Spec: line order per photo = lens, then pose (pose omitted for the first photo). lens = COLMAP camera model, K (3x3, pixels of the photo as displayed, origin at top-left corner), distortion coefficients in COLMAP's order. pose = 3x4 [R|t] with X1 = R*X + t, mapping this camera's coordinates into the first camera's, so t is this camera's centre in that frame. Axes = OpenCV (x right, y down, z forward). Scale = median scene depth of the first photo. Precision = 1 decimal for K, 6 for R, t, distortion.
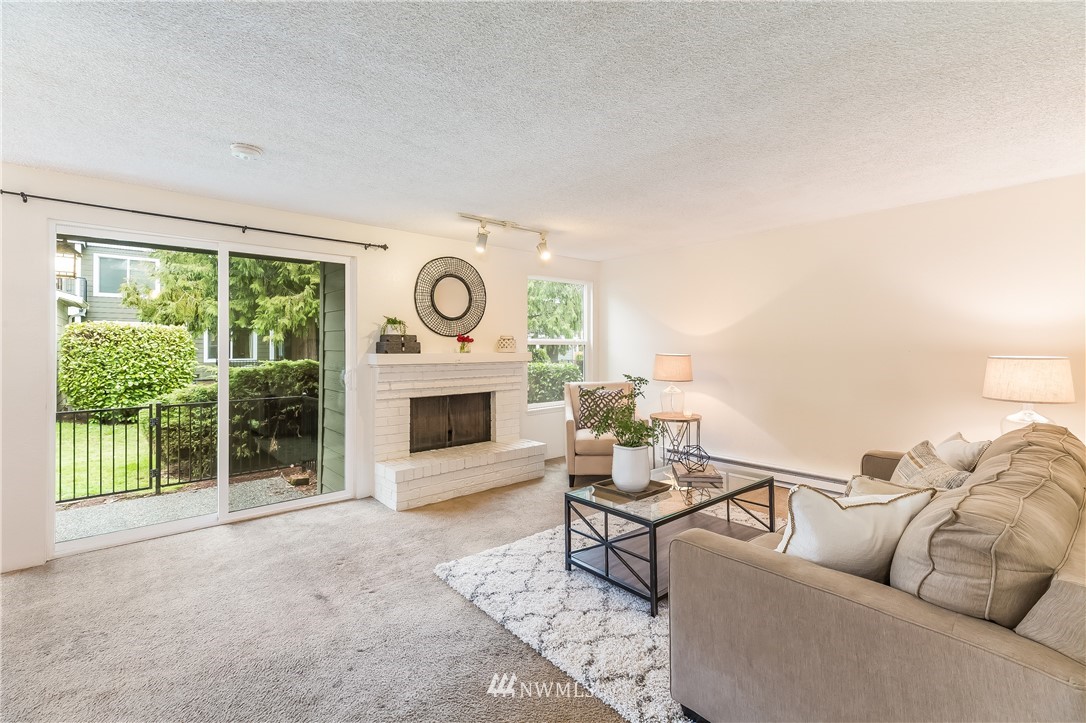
lens RADIAL K [[480.3, 0, 545.6], [0, 480.3, 352.9], [0, 0, 1]] dist [0.024389, -0.003704]
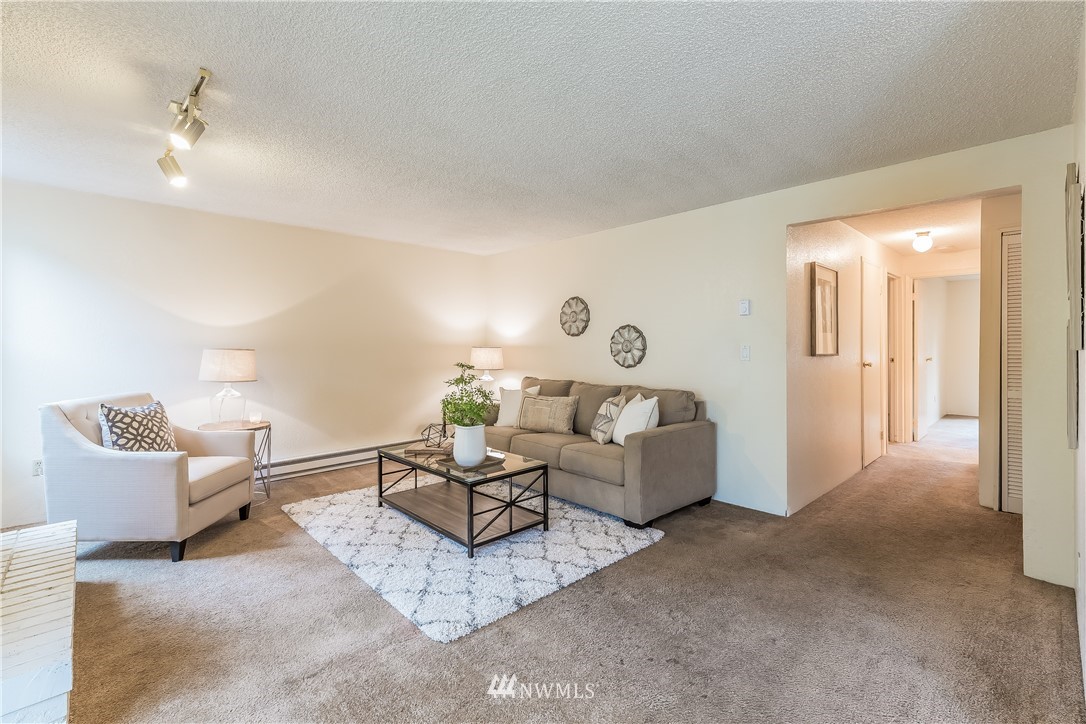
lens RADIAL K [[480.3, 0, 551.0], [0, 480.3, 357.4], [0, 0, 1]] dist [0.024389, -0.003704]
pose [[-0.053323, -0.020422, 0.998368, -0.582216], [0.014460, 0.999670, 0.021221, 0.008248], [-0.998473, 0.015568, -0.053010, 0.534313]]
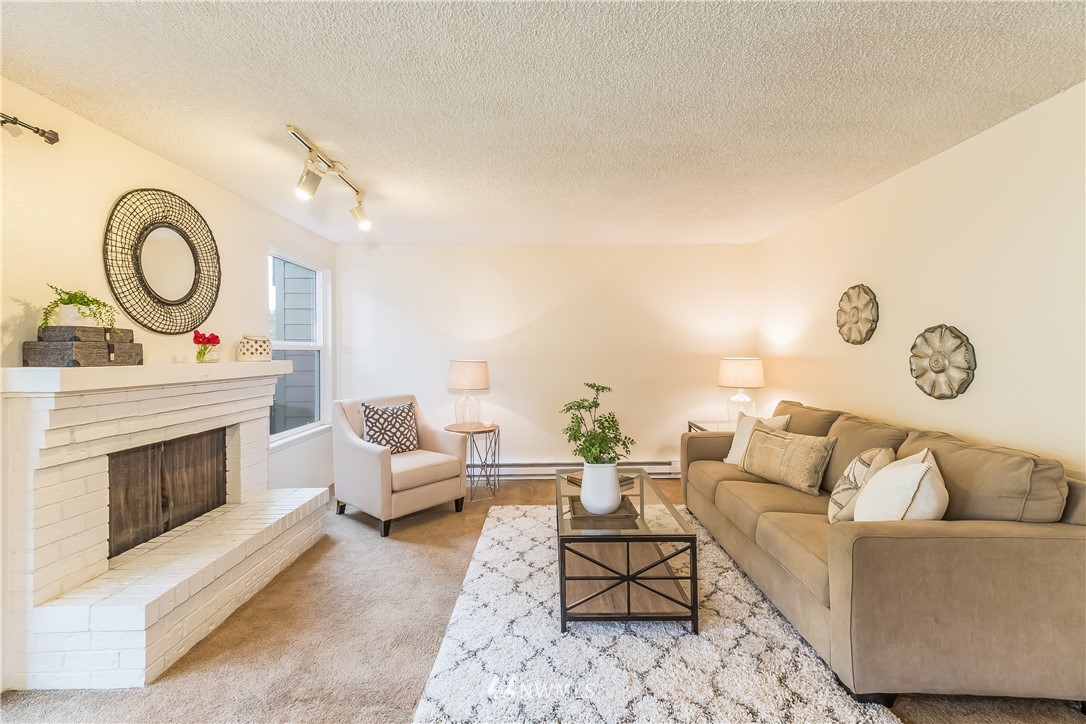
lens RADIAL K [[480.3, 0, 542.5], [0, 480.3, 360.1], [0, 0, 1]] dist [0.024389, -0.003704]
pose [[0.651476, -0.012356, 0.758569, -0.350526], [0.010796, 0.999917, 0.007015, -0.002961], [-0.758593, 0.003619, 0.651555, 0.305366]]
